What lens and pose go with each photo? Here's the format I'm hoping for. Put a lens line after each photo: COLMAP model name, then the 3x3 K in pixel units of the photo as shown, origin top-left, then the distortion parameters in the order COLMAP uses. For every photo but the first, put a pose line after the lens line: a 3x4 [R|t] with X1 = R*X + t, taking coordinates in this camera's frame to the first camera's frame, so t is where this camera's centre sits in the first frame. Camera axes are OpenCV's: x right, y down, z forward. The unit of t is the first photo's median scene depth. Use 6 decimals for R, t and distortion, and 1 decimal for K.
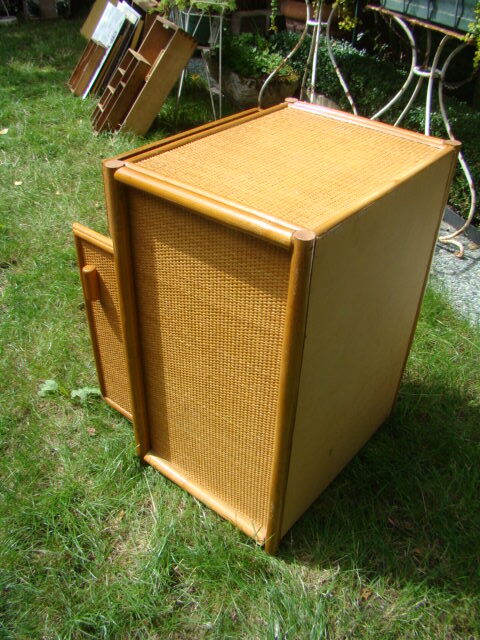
lens RADIAL K [[579.0, 0, 240.0], [0, 579.0, 320.0], [0, 0, 1]] dist [-0.093116, 0.020501]
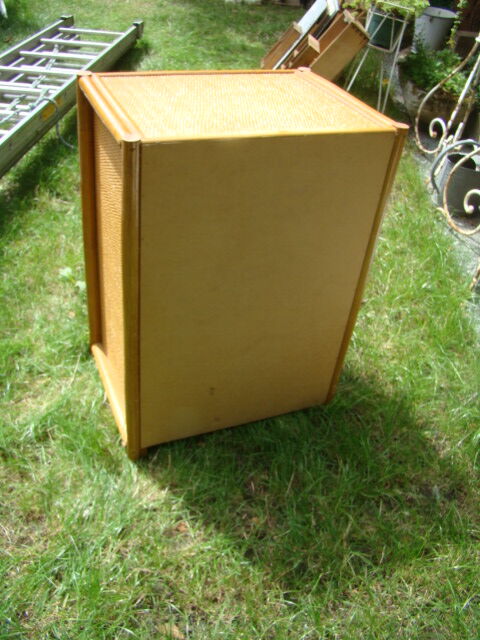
lens RADIAL K [[579.0, 0, 240.0], [0, 579.0, 320.0], [0, 0, 1]] dist [-0.093116, 0.020501]
pose [[0.884352, 0.336246, -0.323822, 0.438861], [-0.343740, 0.938388, 0.035643, 0.051116], [0.315856, 0.079790, 0.945446, 0.020964]]
